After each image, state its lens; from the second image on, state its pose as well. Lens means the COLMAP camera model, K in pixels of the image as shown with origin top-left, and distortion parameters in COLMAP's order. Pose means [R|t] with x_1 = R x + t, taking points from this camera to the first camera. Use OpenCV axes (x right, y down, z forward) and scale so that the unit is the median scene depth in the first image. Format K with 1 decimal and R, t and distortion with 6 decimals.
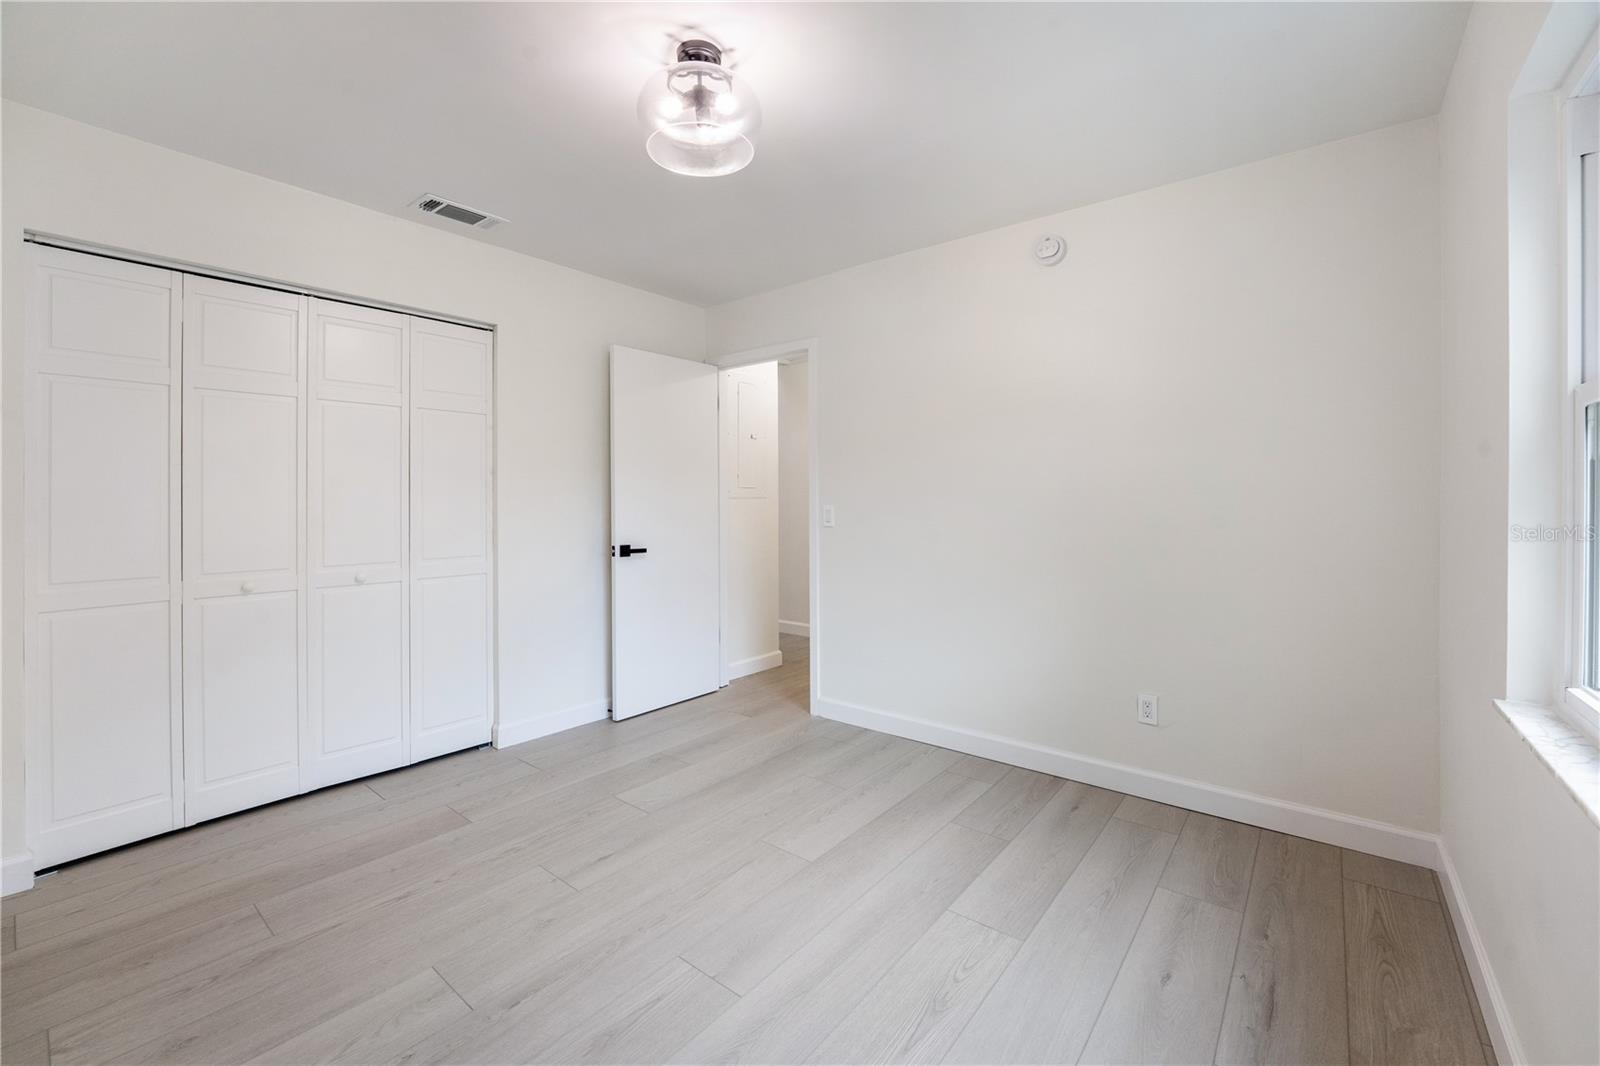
lens RADIAL K [[640.3, 0, 803.0], [0, 640.3, 518.9], [0, 0, 1]] dist [-0.001685, -0.000198]
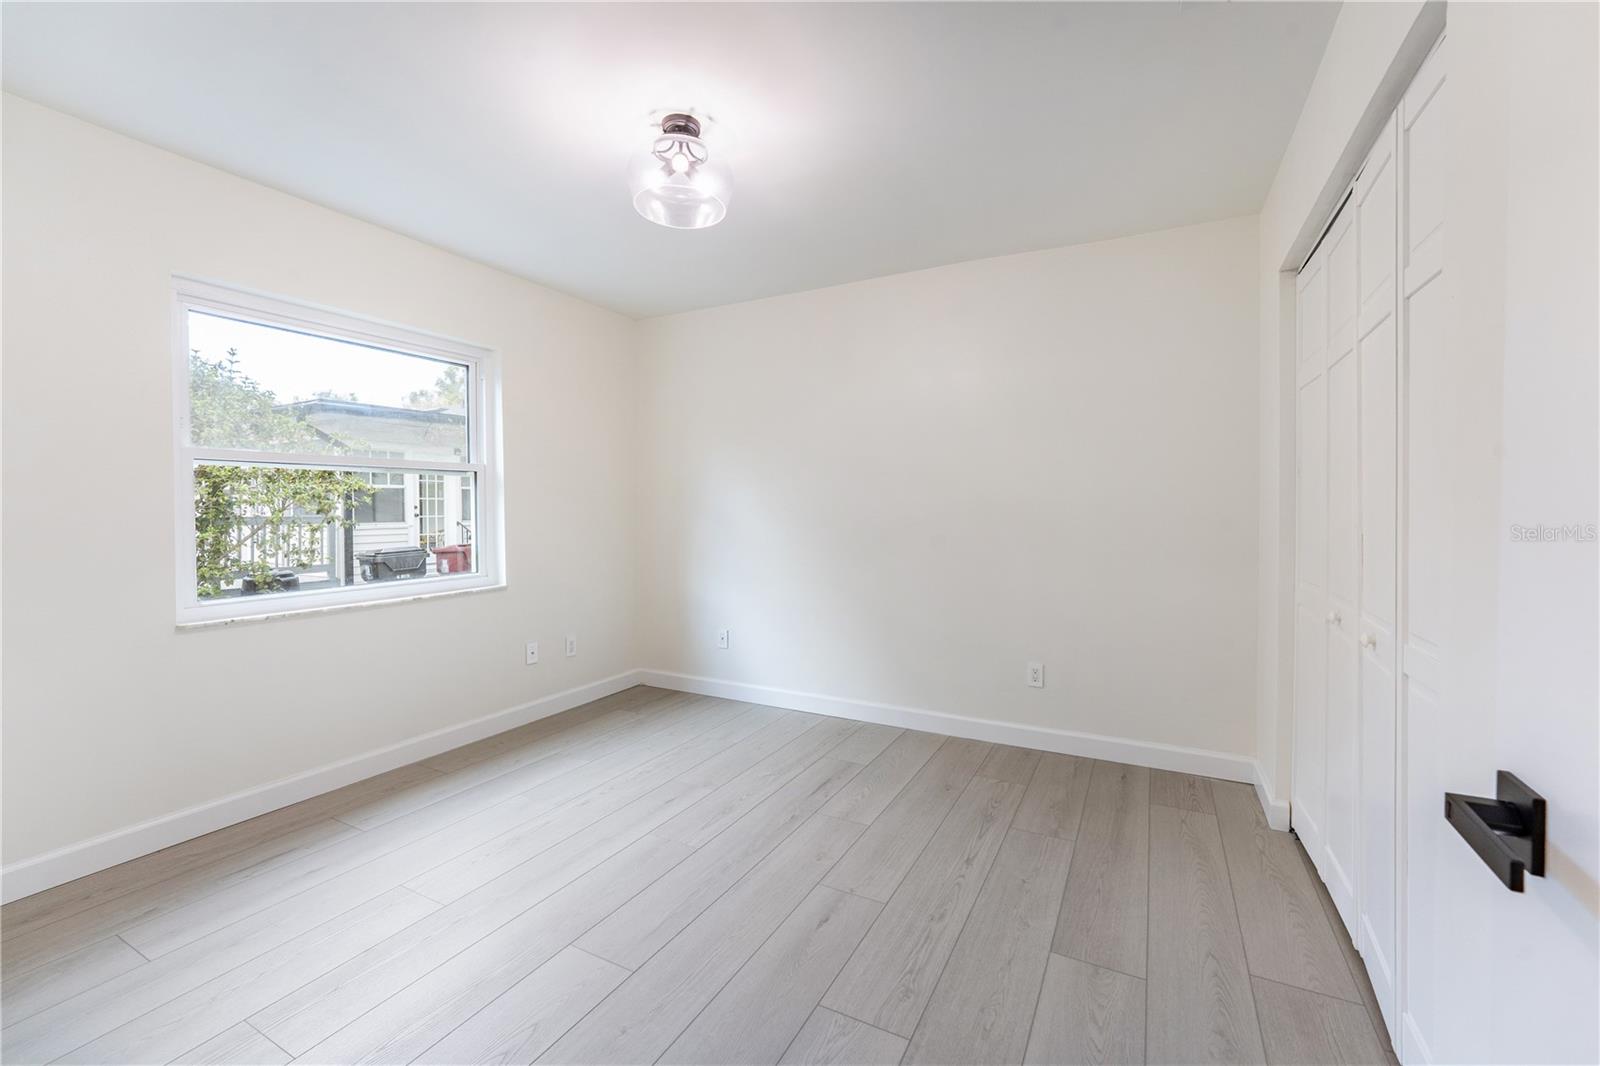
lens RADIAL K [[640.3, 0, 803.0], [0, 640.3, 518.9], [0, 0, 1]] dist [-0.001685, -0.000198]
pose [[-0.983411, 0.006785, -0.181265, -0.154159], [-0.000513, 0.999192, 0.040186, -0.044640], [0.181391, 0.039612, -0.982613, 2.096648]]
